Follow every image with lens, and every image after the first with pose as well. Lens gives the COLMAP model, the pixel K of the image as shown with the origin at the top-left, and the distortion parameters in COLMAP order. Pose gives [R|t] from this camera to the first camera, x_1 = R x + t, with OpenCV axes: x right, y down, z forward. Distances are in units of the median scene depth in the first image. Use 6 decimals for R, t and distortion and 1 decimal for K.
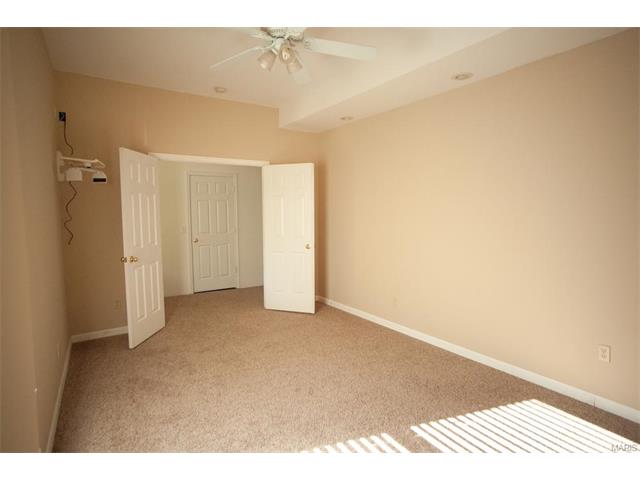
lens RADIAL K [[356.9, 0, 320.0], [0, 356.9, 240.0], [0, 0, 1]] dist [-0.027217, 0.000145]
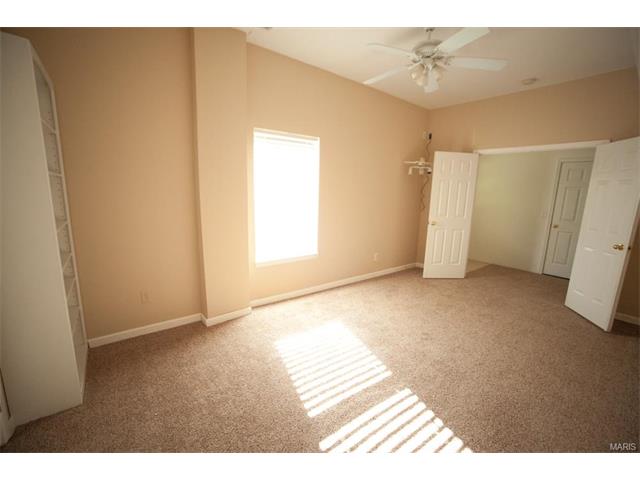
lens RADIAL K [[278.6, 0, 320.0], [0, 278.6, 240.0], [0, 0, 1]] dist [-0.003634, 0.000186]
pose [[0.077488, 0.181186, -0.980391, 0.657269], [-0.119692, 0.977927, 0.171270, -0.025444], [0.989782, 0.104074, 0.097465, 0.390861]]
